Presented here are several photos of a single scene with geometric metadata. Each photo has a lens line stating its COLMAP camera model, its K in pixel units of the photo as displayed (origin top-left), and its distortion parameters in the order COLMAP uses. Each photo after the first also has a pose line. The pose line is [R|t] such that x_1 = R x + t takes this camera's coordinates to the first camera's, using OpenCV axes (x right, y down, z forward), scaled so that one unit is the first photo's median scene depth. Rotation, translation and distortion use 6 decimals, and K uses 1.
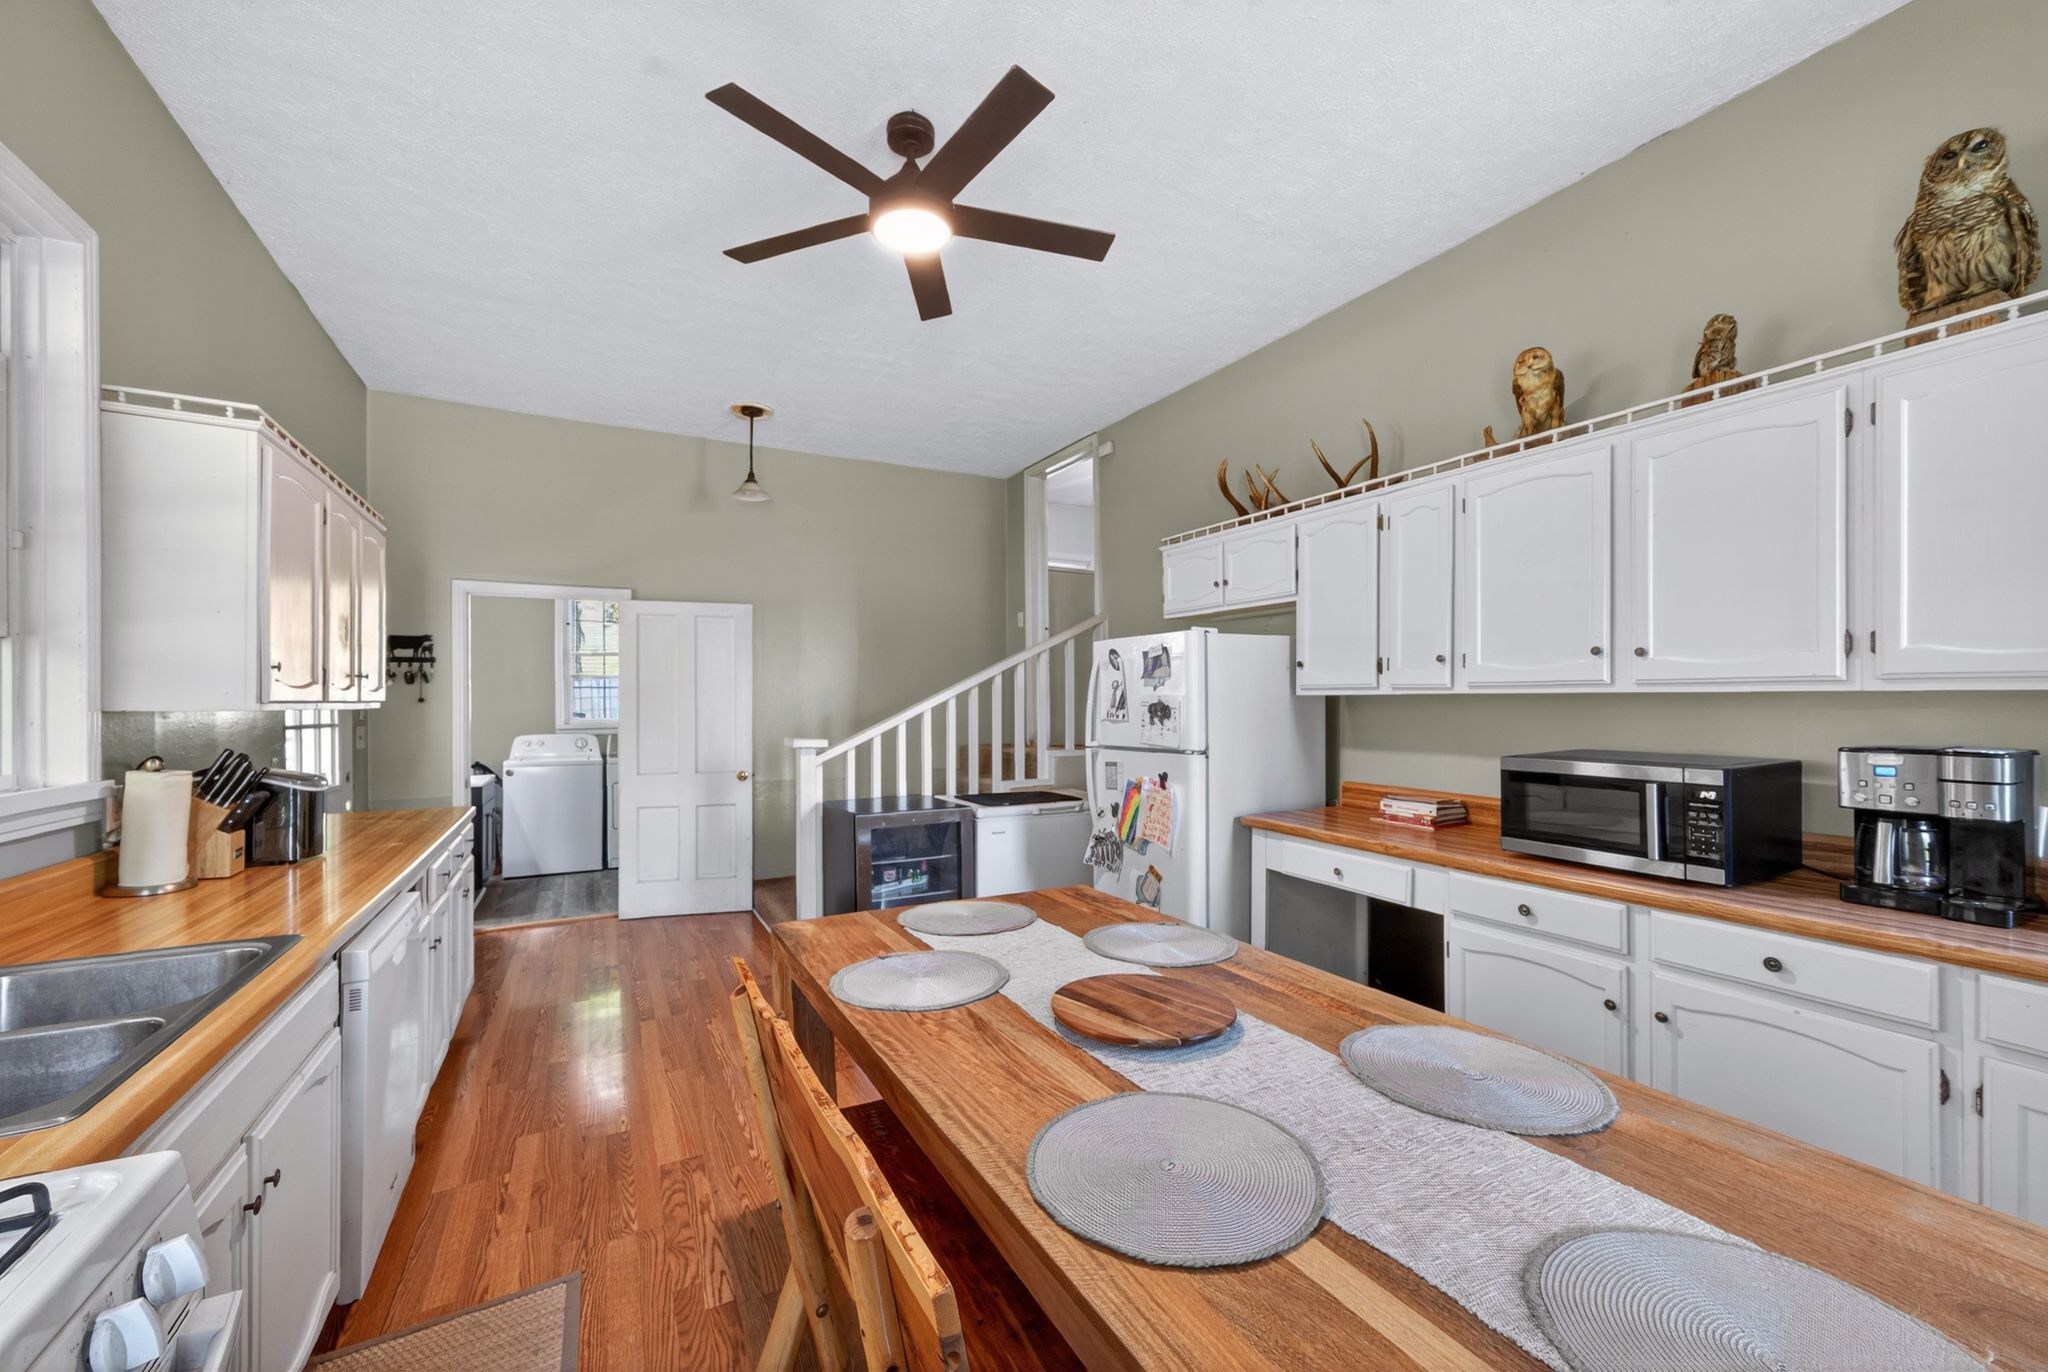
lens RADIAL K [[809.4, 0, 1028.0], [0, 809.4, 693.4], [0, 0, 1]] dist [0.007675, 0.000767]
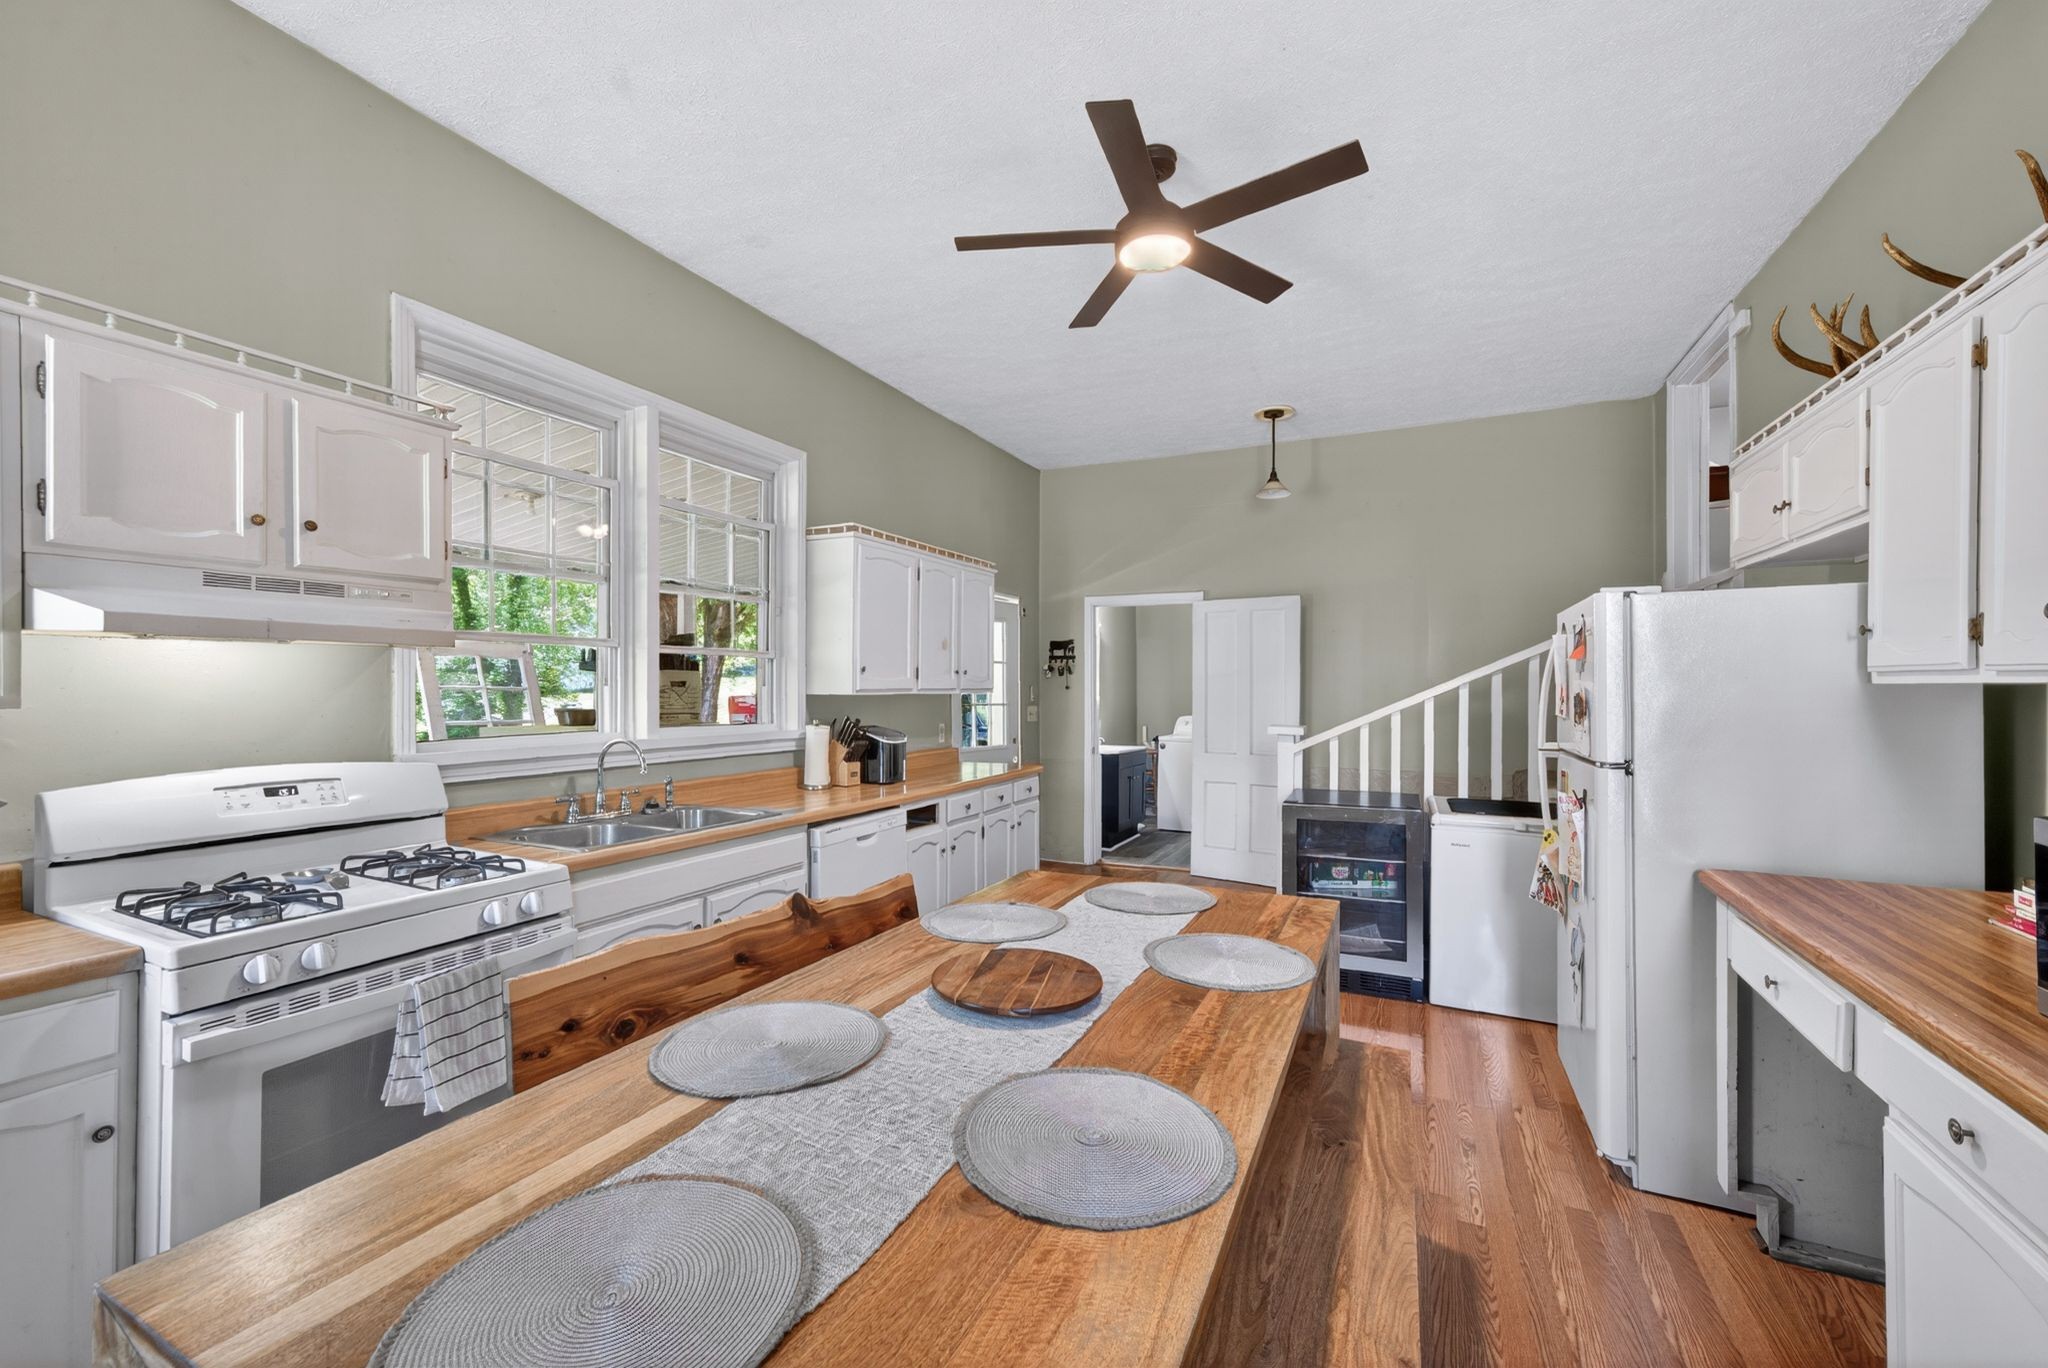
lens RADIAL K [[809.4, 0, 1028.6], [0, 809.4, 687.0], [0, 0, 1]] dist [0.007675, 0.000767]
pose [[0.590726, 0.002377, -0.806869, 0.573702], [0.008307, 0.999925, 0.009027, -0.007283], [0.806829, -0.012035, 0.590662, 0.212047]]
